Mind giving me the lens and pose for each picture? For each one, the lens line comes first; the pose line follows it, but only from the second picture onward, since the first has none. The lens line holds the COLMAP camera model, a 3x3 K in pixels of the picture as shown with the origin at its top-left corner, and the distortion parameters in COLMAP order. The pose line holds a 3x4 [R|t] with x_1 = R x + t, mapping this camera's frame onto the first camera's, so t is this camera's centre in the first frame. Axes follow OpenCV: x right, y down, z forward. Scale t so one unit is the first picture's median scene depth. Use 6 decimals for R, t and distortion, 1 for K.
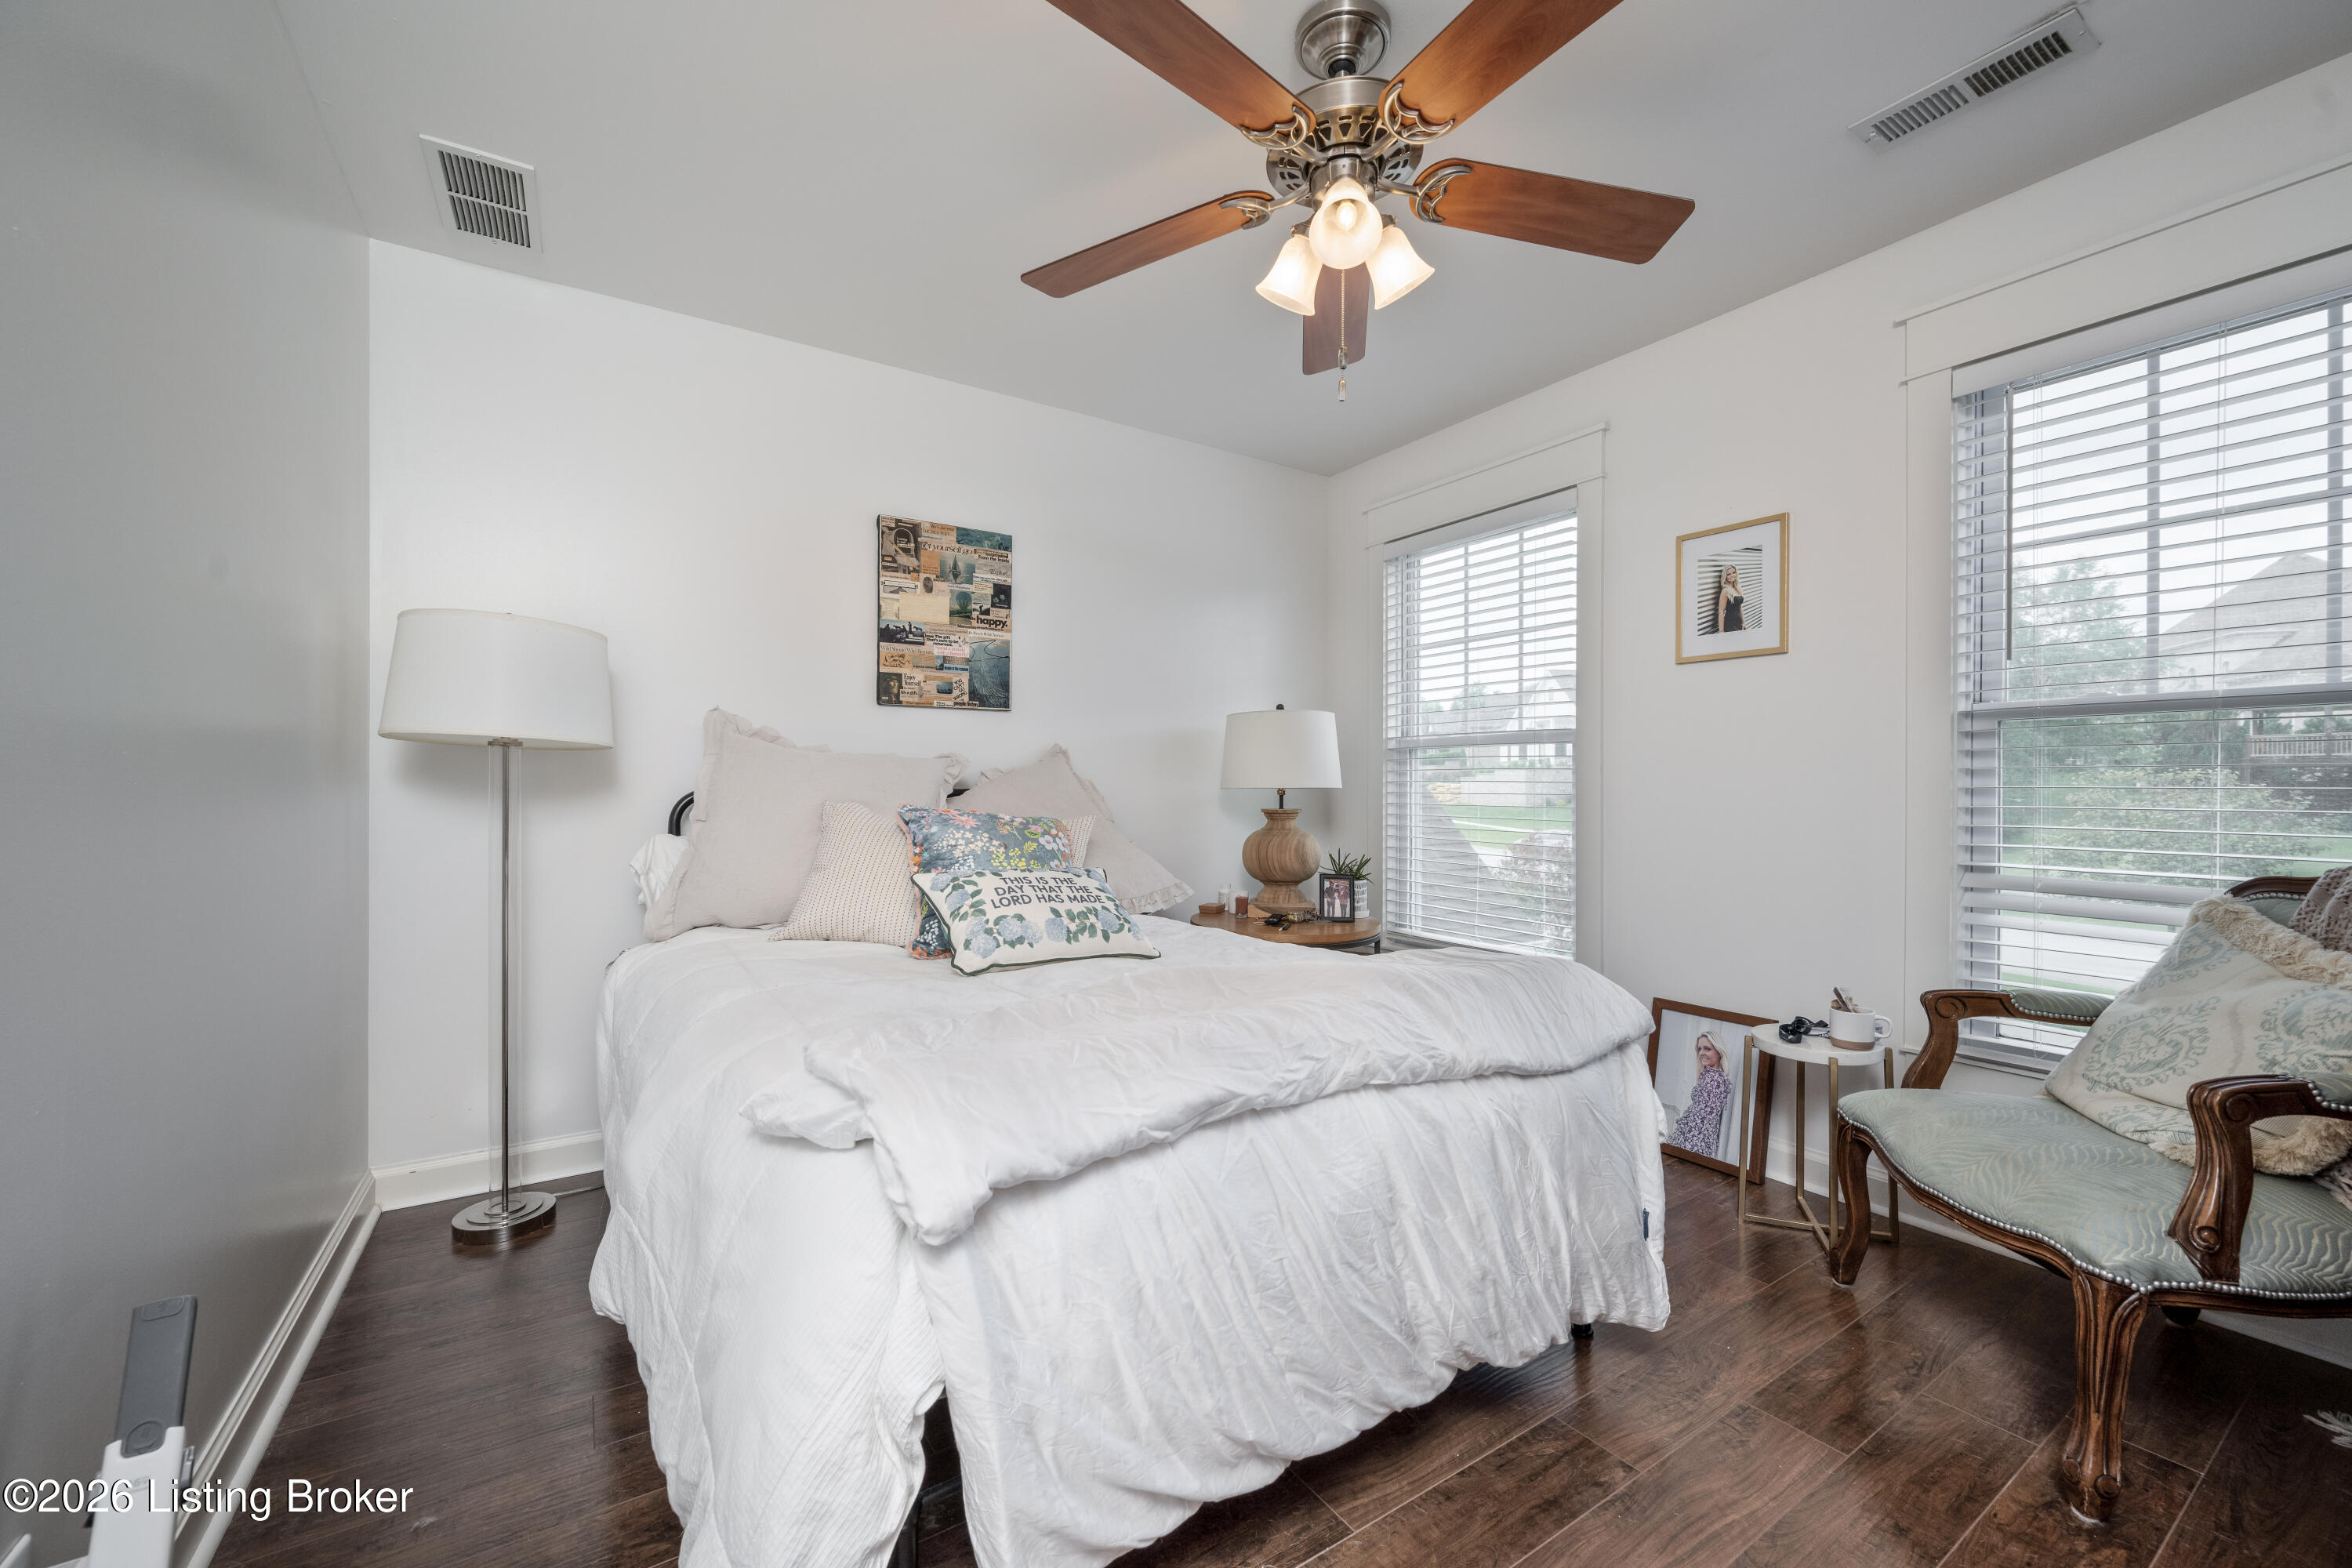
lens RADIAL K [[932.8, 0, 1178.1], [0, 932.8, 788.7], [0, 0, 1]] dist [-0.001222, -0.000120]
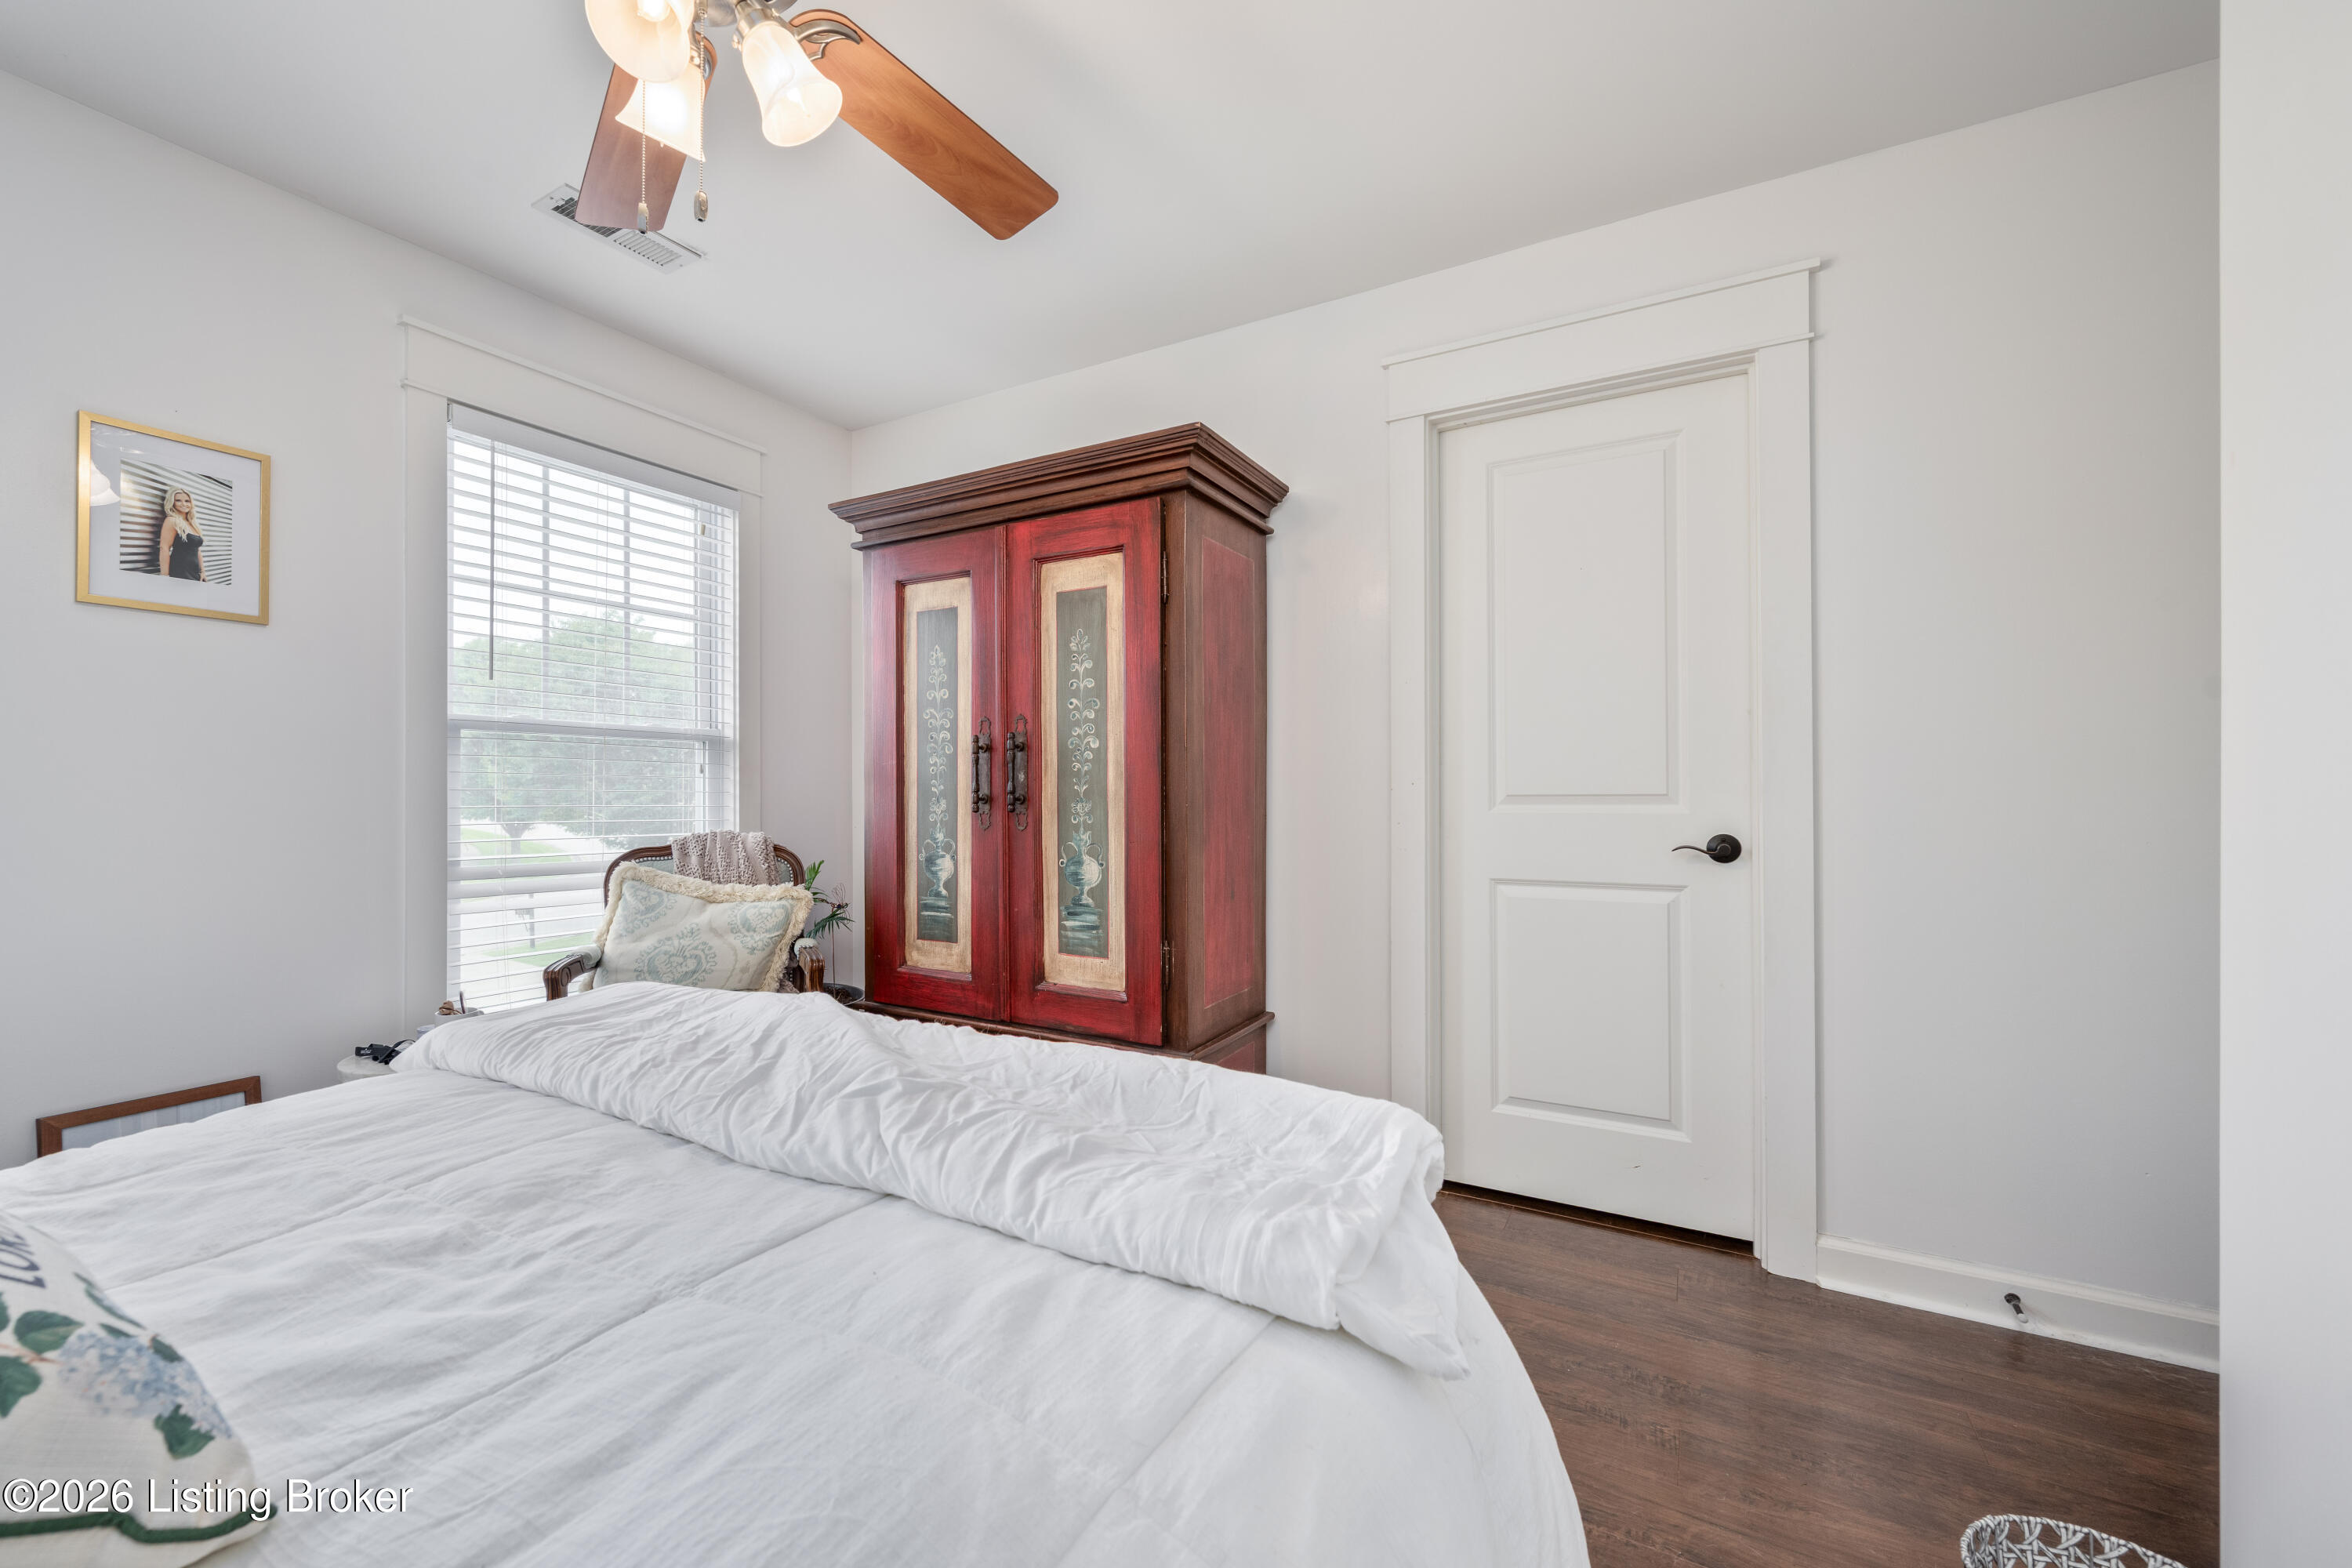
lens RADIAL K [[932.8, 0, 1174.9], [0, 932.8, 786.6], [0, 0, 1]] dist [-0.001222, -0.000120]
pose [[-0.451440, 0.007374, 0.892271, -0.428442], [0.004122, 0.999972, -0.006178, 0.005037], [-0.892292, 0.000889, -0.451458, 0.633165]]
